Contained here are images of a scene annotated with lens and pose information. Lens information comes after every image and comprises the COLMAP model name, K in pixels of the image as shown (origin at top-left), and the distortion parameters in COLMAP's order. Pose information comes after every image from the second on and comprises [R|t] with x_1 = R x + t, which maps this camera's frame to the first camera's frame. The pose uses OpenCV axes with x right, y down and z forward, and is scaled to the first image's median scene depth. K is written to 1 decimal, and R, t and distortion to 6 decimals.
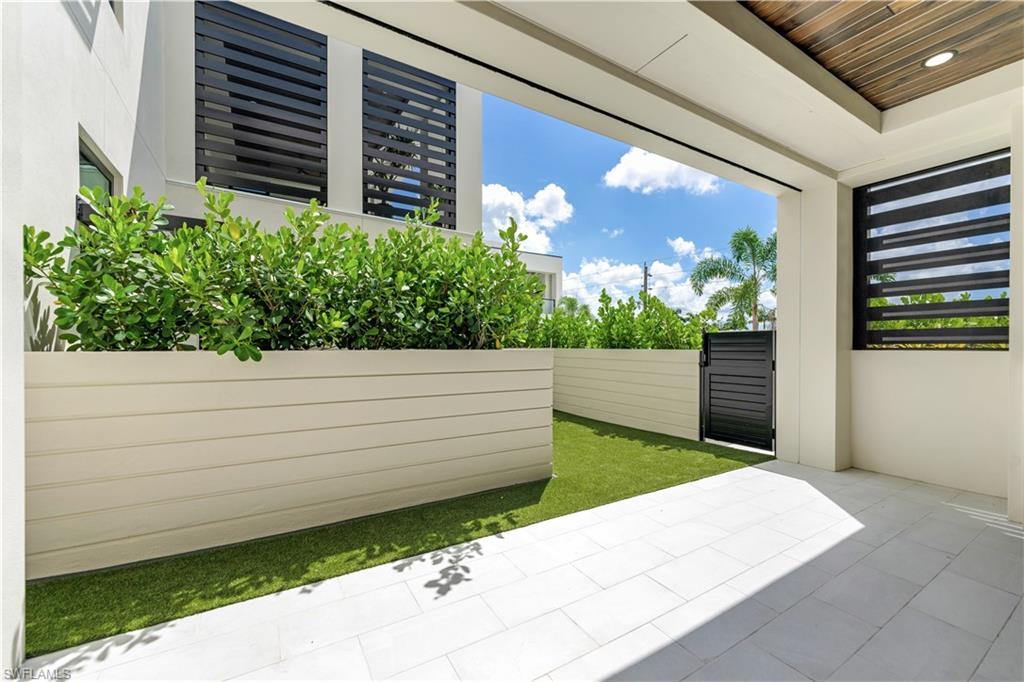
lens RADIAL K [[415.3, 0, 518.4], [0, 415.3, 349.4], [0, 0, 1]] dist [0.000066, -0.000002]
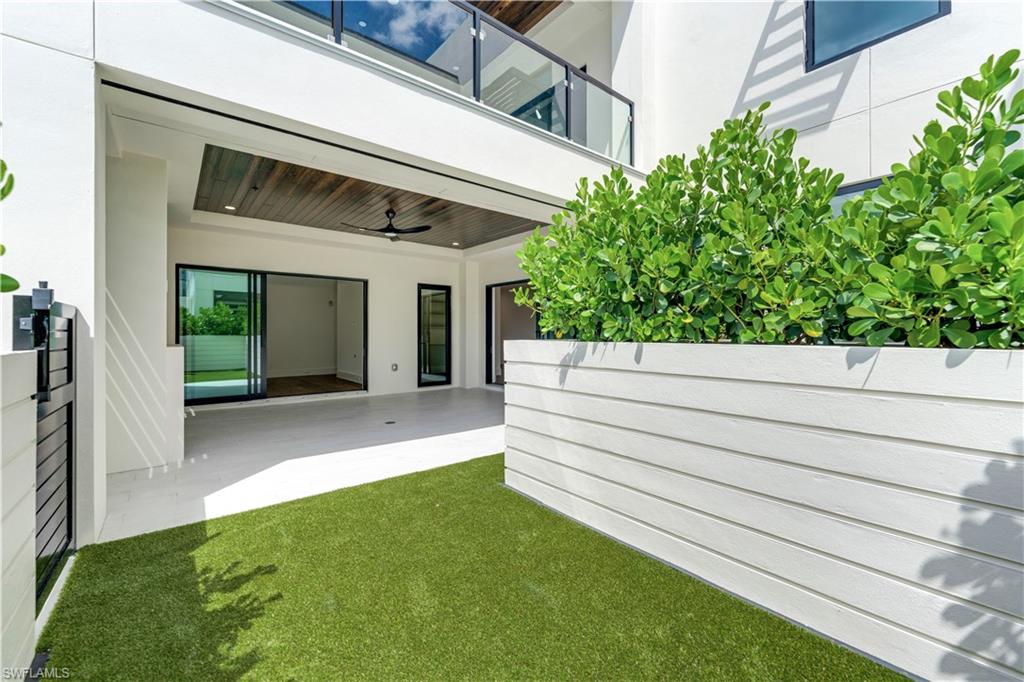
lens RADIAL K [[415.3, 0, 512.6], [0, 415.3, 333.8], [0, 0, 1]] dist [0.000066, -0.000002]
pose [[-0.990637, -0.003241, -0.136483, 0.179203], [-0.003879, 0.999983, 0.004409, -0.015023], [0.136467, 0.004897, -0.990633, 1.742865]]
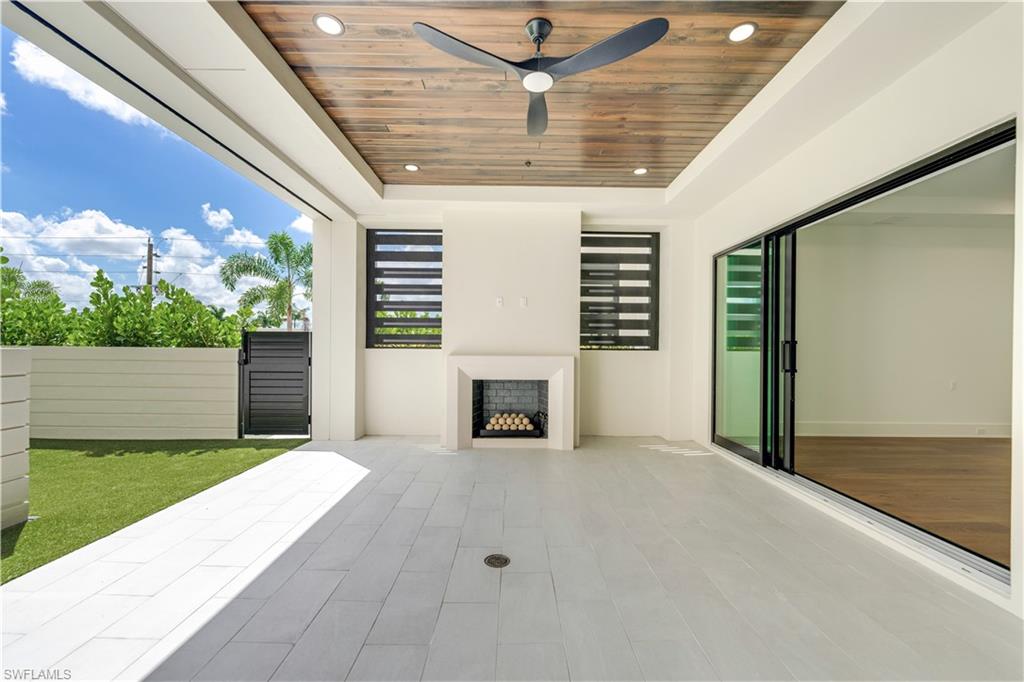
lens RADIAL K [[415.3, 0, 518.3], [0, 415.3, 344.3], [0, 0, 1]] dist [0.000066, -0.000002]
pose [[0.514305, 0.008457, 0.857566, -0.098512], [-0.001491, 0.999959, -0.008967, -0.000227], [-0.857606, 0.003333, 0.514296, -0.120001]]
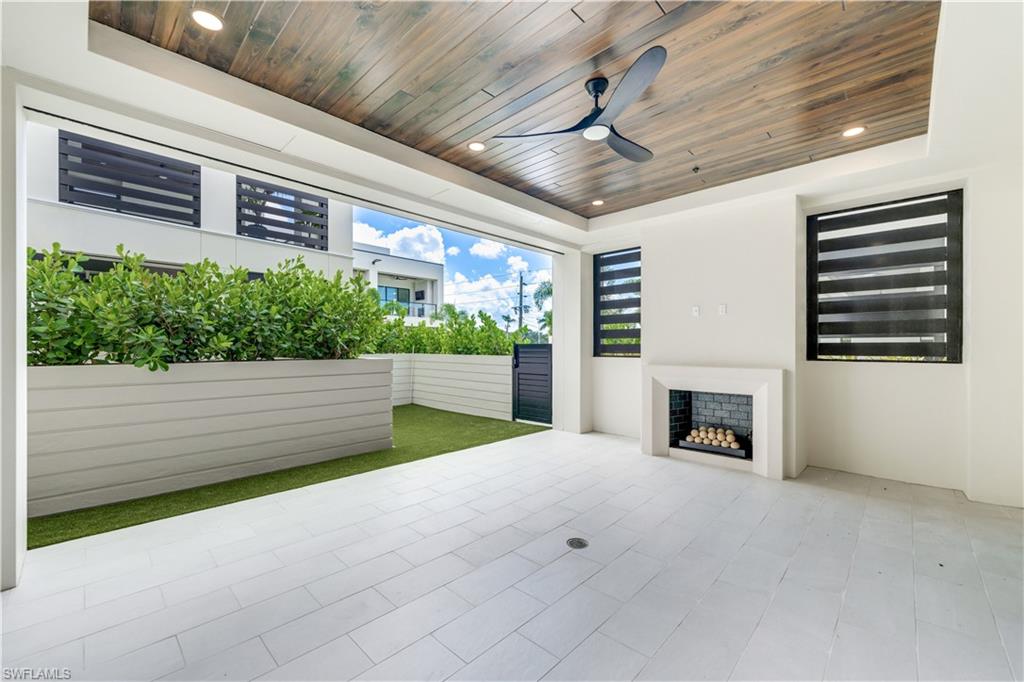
lens RADIAL K [[409.5, 0, 517.1], [0, 409.5, 346.0], [0, 0, 1]] dist [-0.002601, 0.000176]
pose [[0.966528, -0.000636, 0.256559, 0.126162], [0.002935, 0.999959, -0.008579, -0.027598], [-0.256543, 0.009045, 0.966491, -0.443448]]
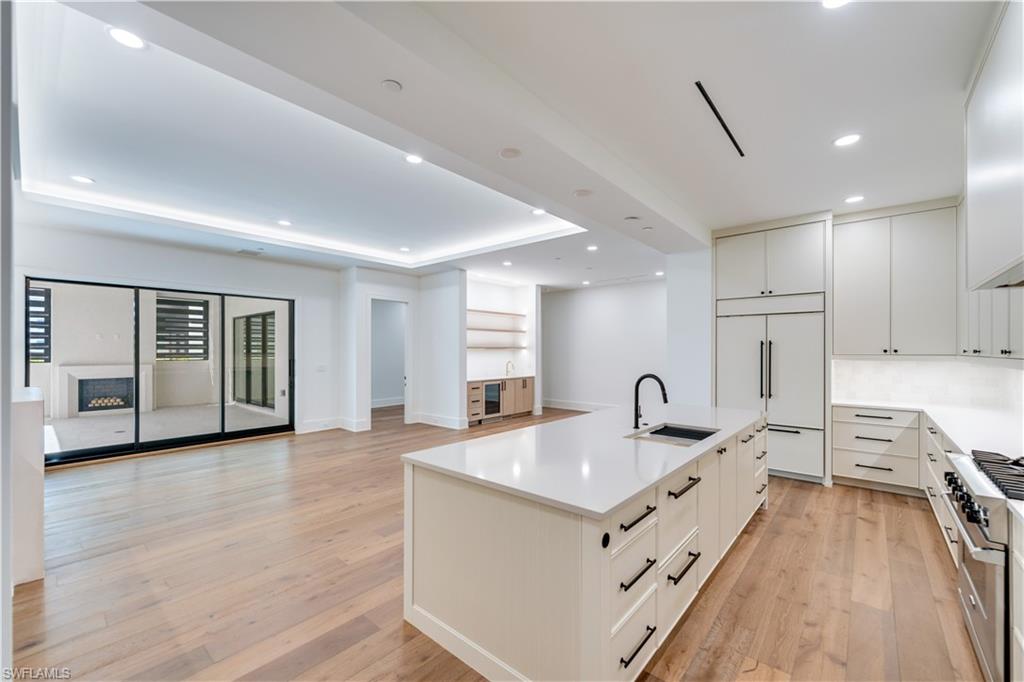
lens RADIAL K [[415.3, 0, 516.3], [0, 415.3, 349.6], [0, 0, 1]] dist [0.000066, -0.000002]
pose [[-0.307163, 0.000163, 0.951657, -1.923974], [0.006116, 0.999980, 0.001803, -0.054513], [-0.951637, 0.006374, -0.307158, -0.909419]]
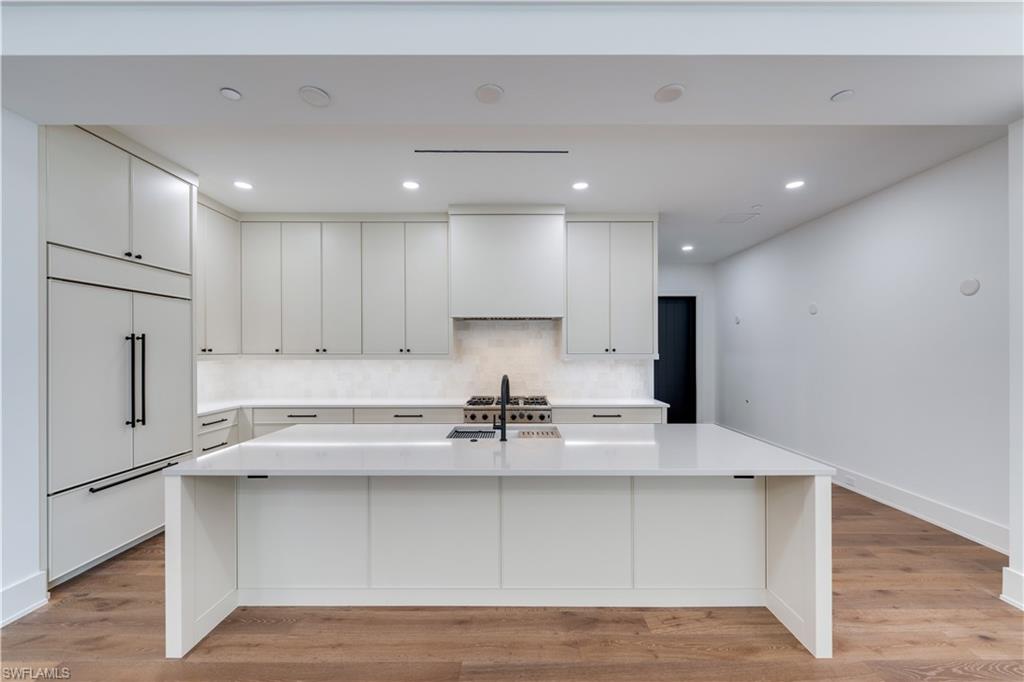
lens RADIAL K [[415.3, 0, 513.1], [0, 415.3, 352.0], [0, 0, 1]] dist [0.000066, -0.000002]
pose [[-0.530731, 0.001297, -0.847539, -0.799594], [-0.006210, 0.999966, 0.005419, -0.049494], [0.847518, 0.008139, -0.530705, -0.992136]]
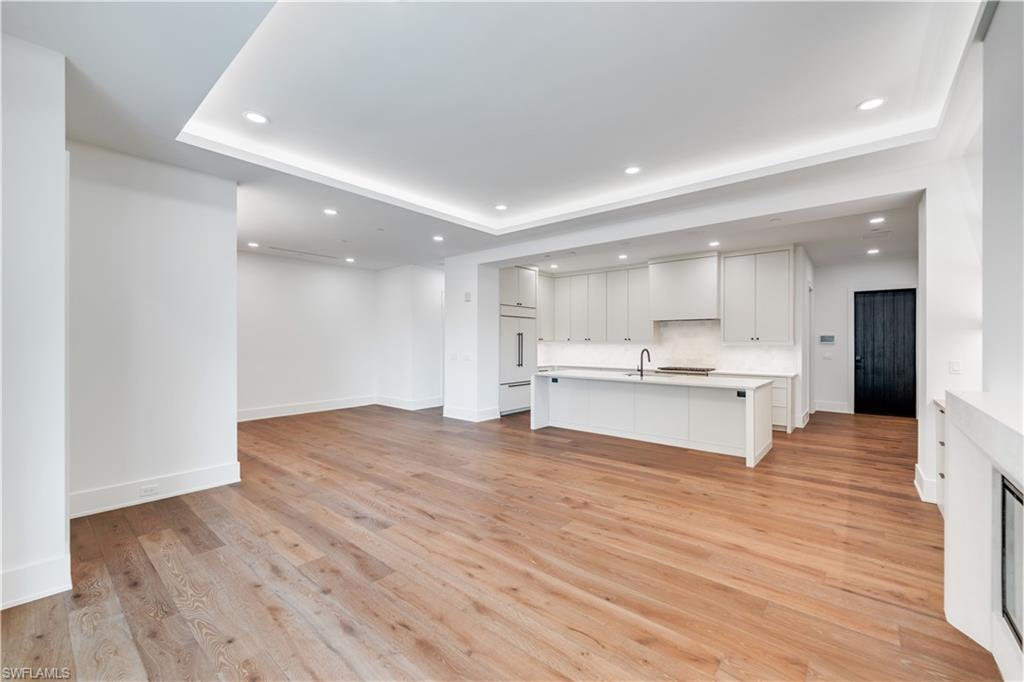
lens RADIAL K [[415.3, 0, 519.2], [0, 415.3, 345.8], [0, 0, 1]] dist [0.000066, -0.000002]
pose [[-0.947321, -0.001200, -0.320283, -0.445878], [-0.005684, 0.999898, 0.013066, -0.038803], [0.320235, 0.014198, -0.947232, -0.105854]]
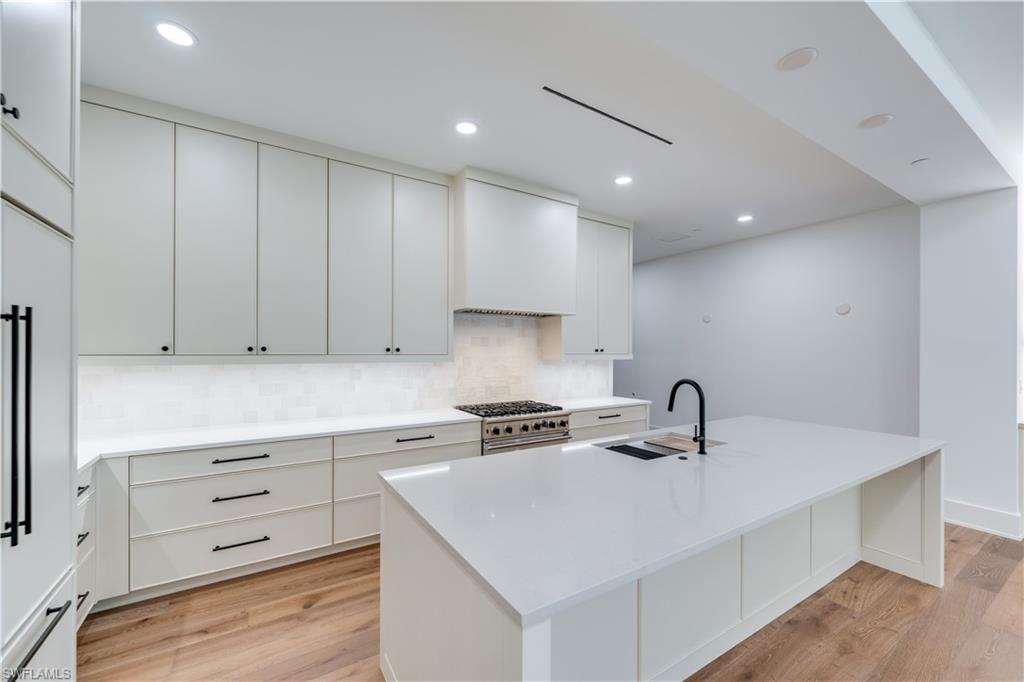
lens RADIAL K [[415.3, 0, 518.4], [0, 415.3, 349.2], [0, 0, 1]] dist [0.000066, -0.000002]
pose [[0.015278, -0.003943, -0.999876, -0.774042], [-0.011463, 0.999926, -0.004118, -0.046103], [0.999818, 0.011524, 0.015232, -1.571095]]
